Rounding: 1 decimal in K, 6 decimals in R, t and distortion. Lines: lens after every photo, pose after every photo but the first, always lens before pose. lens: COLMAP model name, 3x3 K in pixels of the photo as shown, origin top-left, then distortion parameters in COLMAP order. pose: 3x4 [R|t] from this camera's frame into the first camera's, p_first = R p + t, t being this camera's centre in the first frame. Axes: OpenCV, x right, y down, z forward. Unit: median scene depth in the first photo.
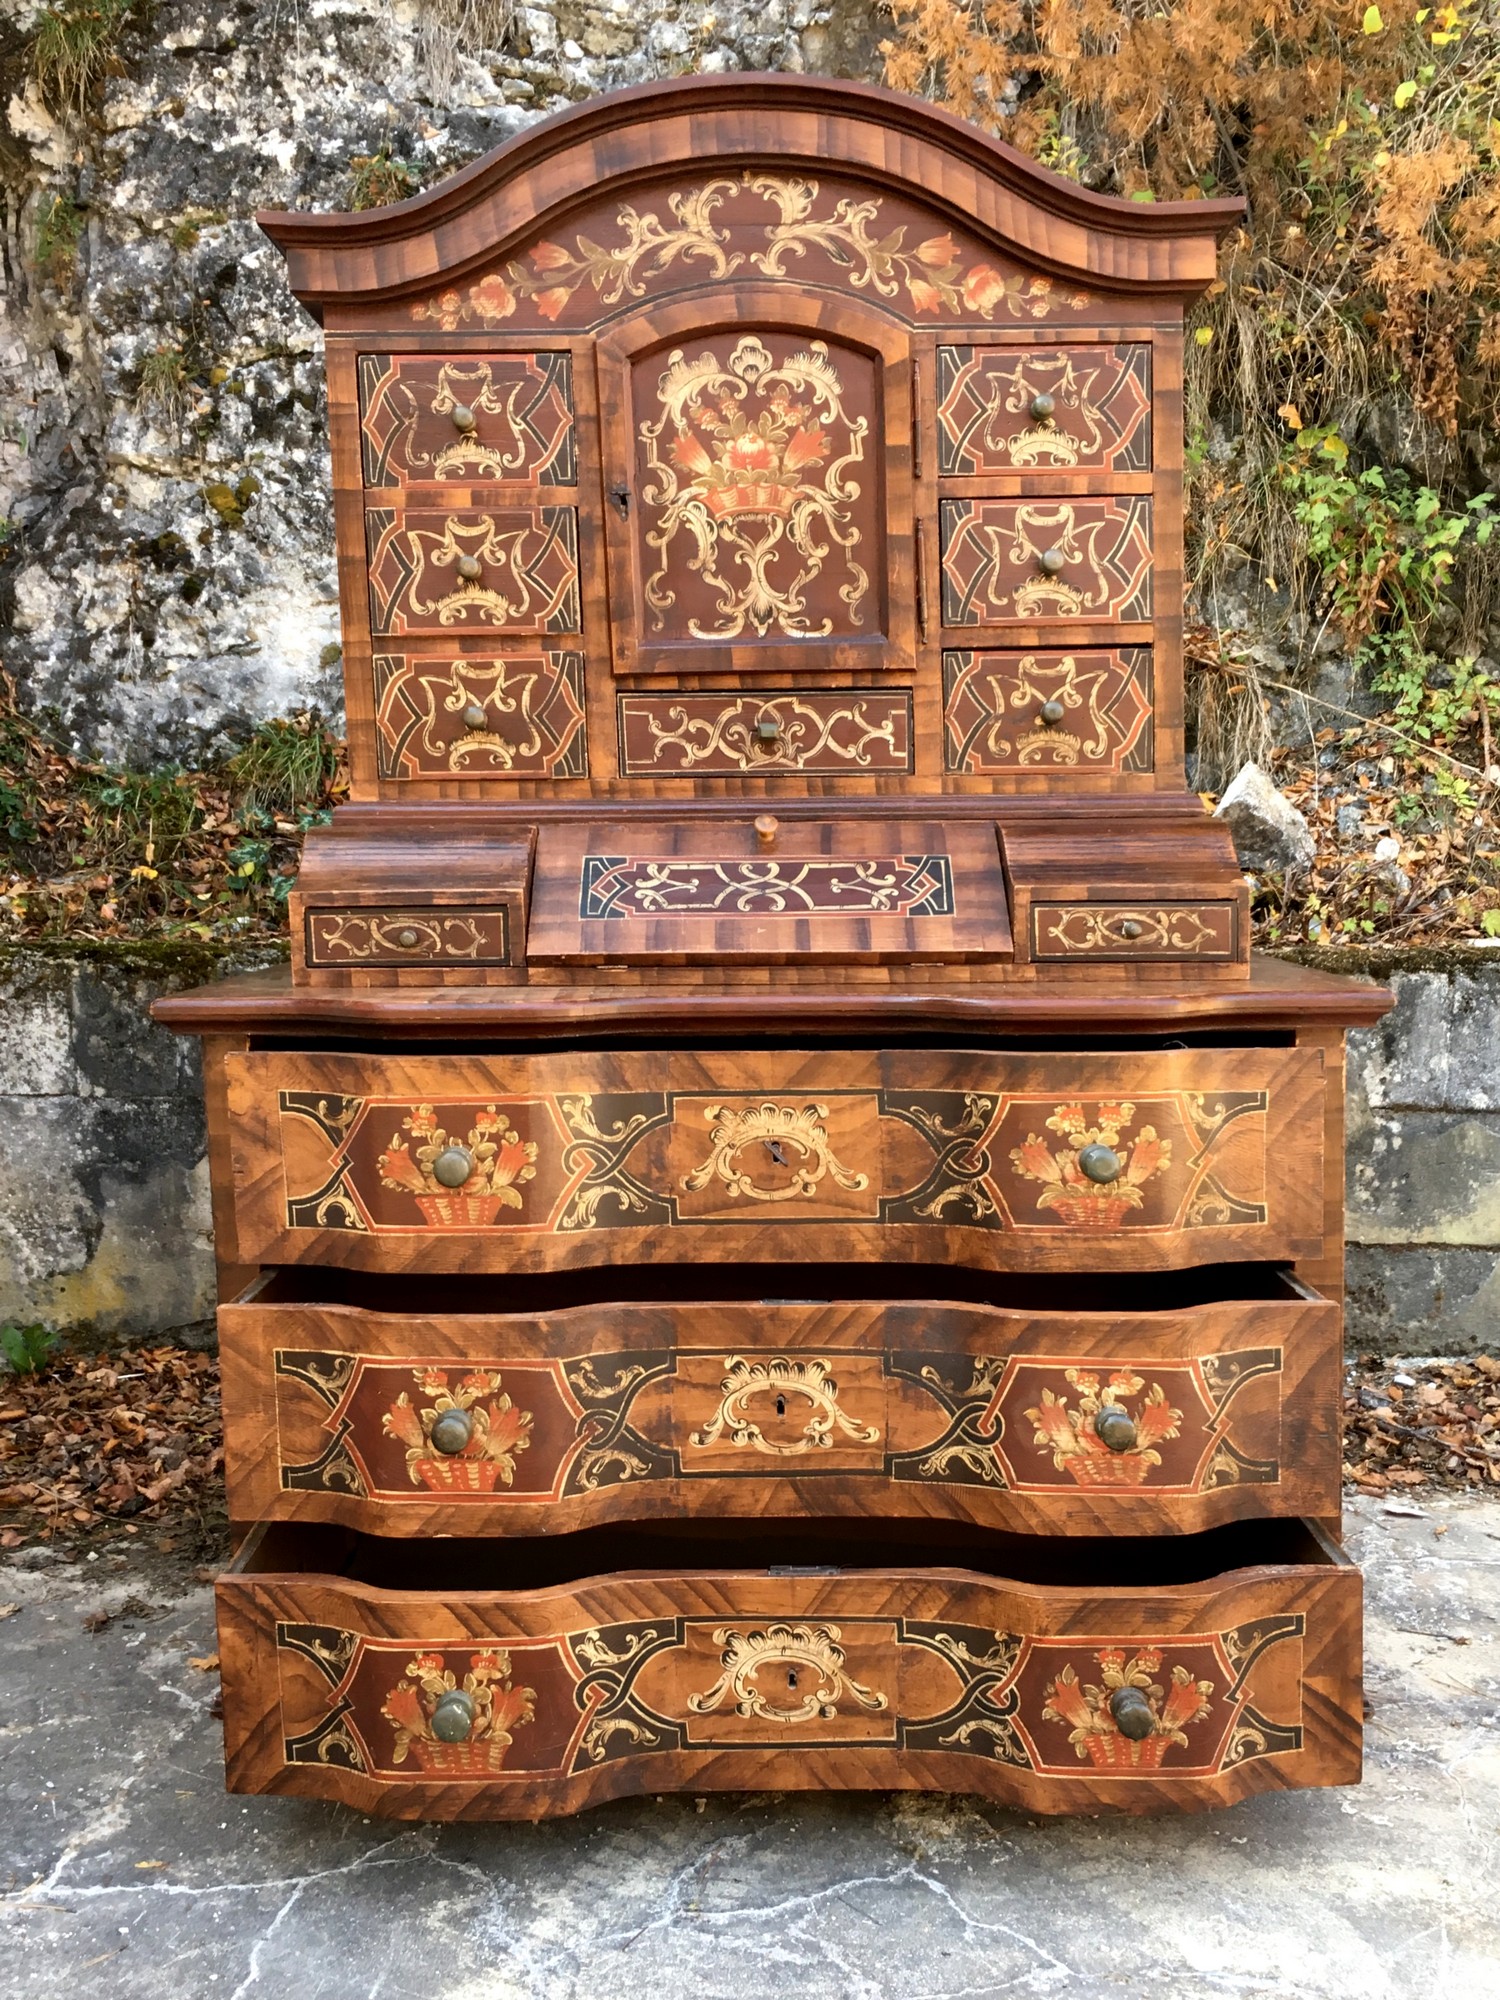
lens RADIAL K [[1841.5, 0, 786.2], [0, 1841.5, 1028.1], [0, 0, 1]] dist [0.070966, -0.098348]
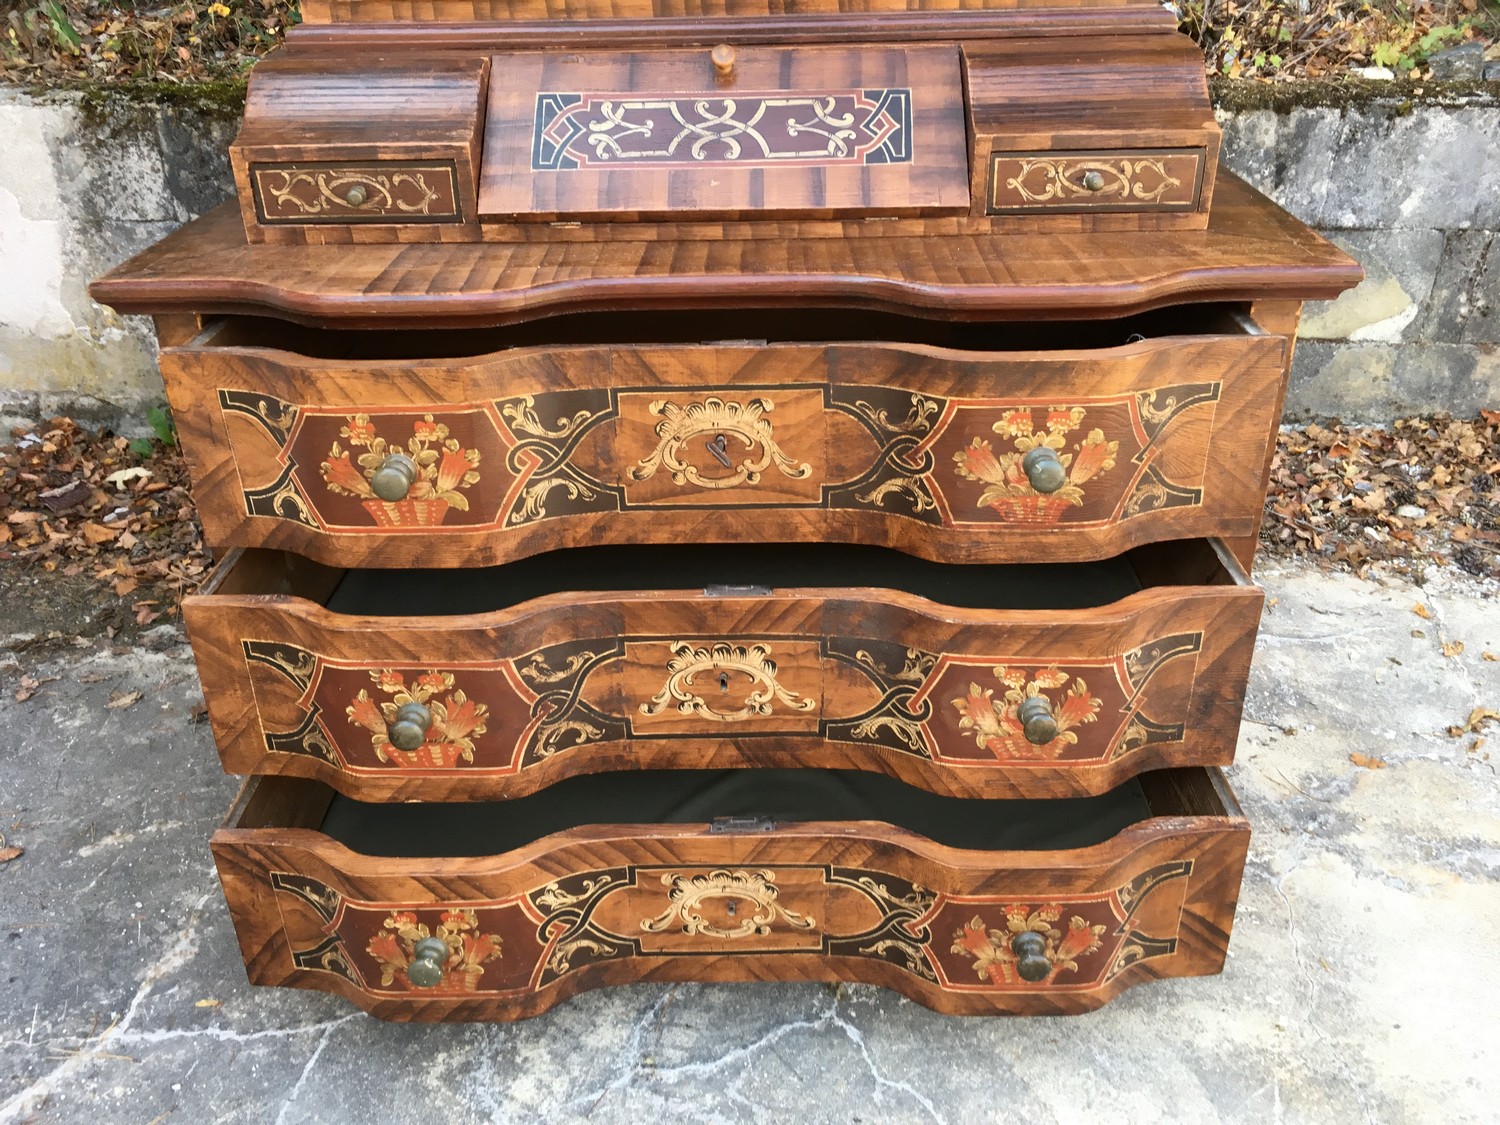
lens RADIAL K [[1279.1, 0, 728.8], [0, 1279.1, 560.4], [0, 0, 1]] dist [0.074341, -0.115052]
pose [[0.999191, 0.016467, -0.036692, 0.021203], [-0.002408, 0.935197, 0.354120, -0.101274], [0.040146, -0.353745, 0.934480, 0.265945]]
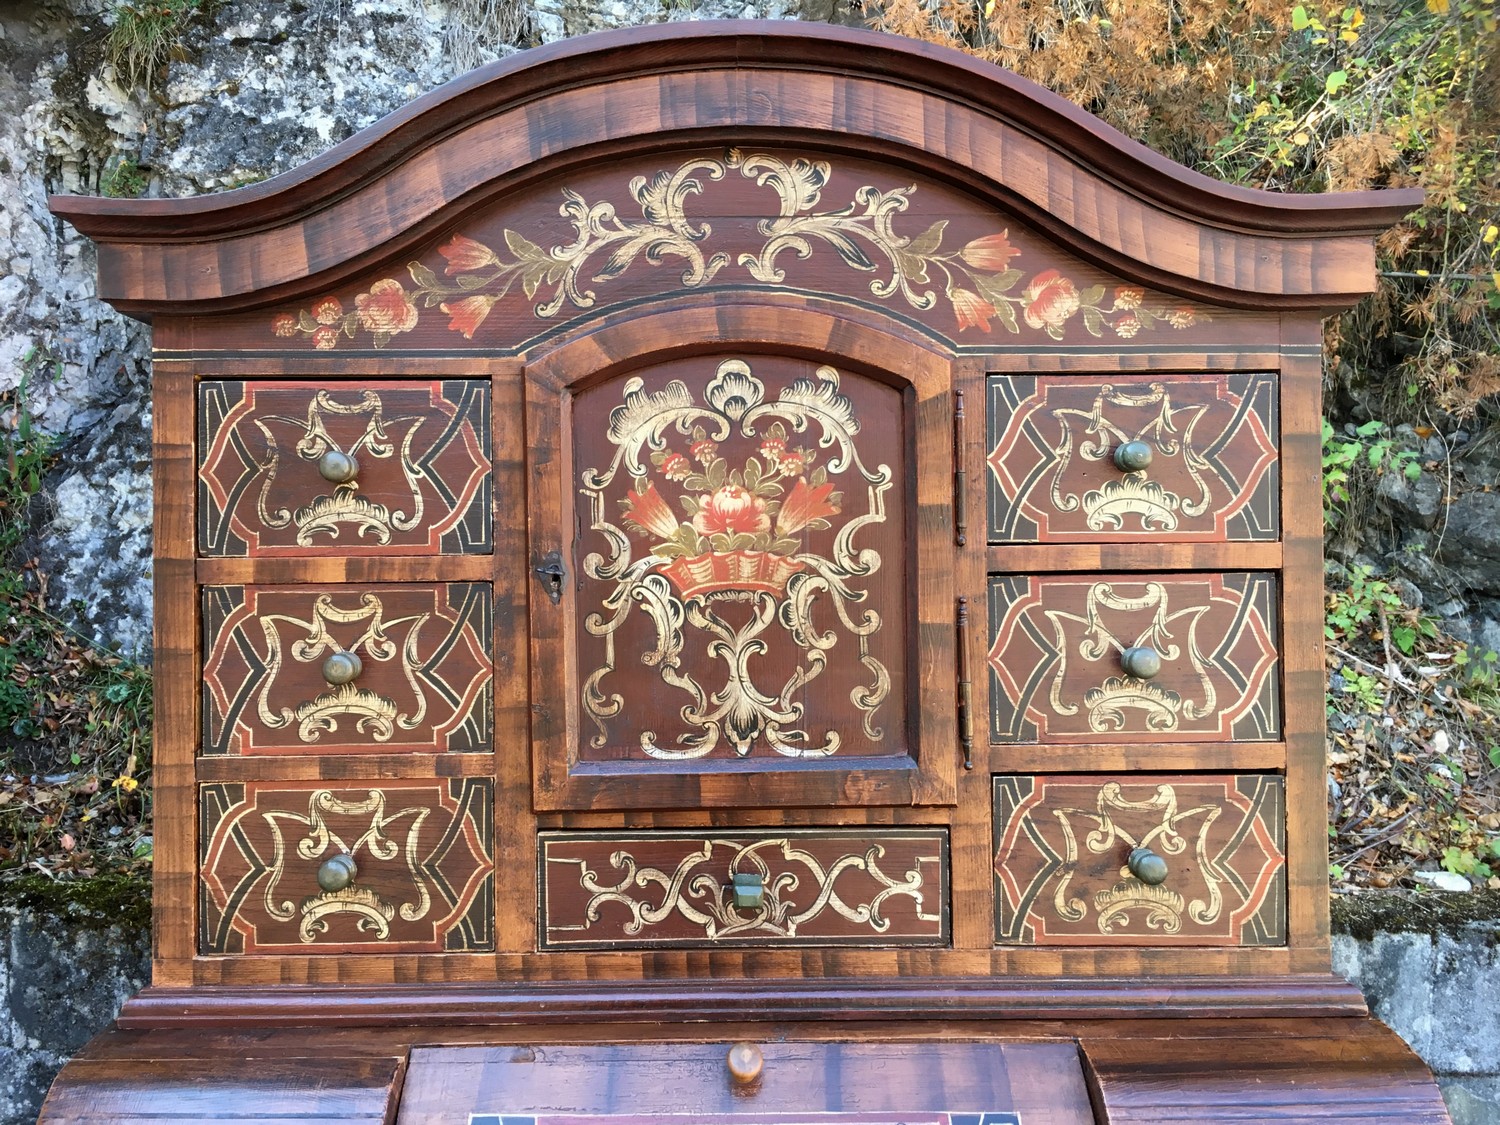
lens RADIAL K [[1381.1, 0, 689.6], [0, 1381.1, 580.3], [0, 0, 1]] dist [0.070966, -0.098348]
pose [[0.999232, 0.019407, -0.034038, -0.017154], [-0.023545, 0.991788, -0.125707, -0.217778], [0.031319, 0.126411, 0.991483, 0.467482]]
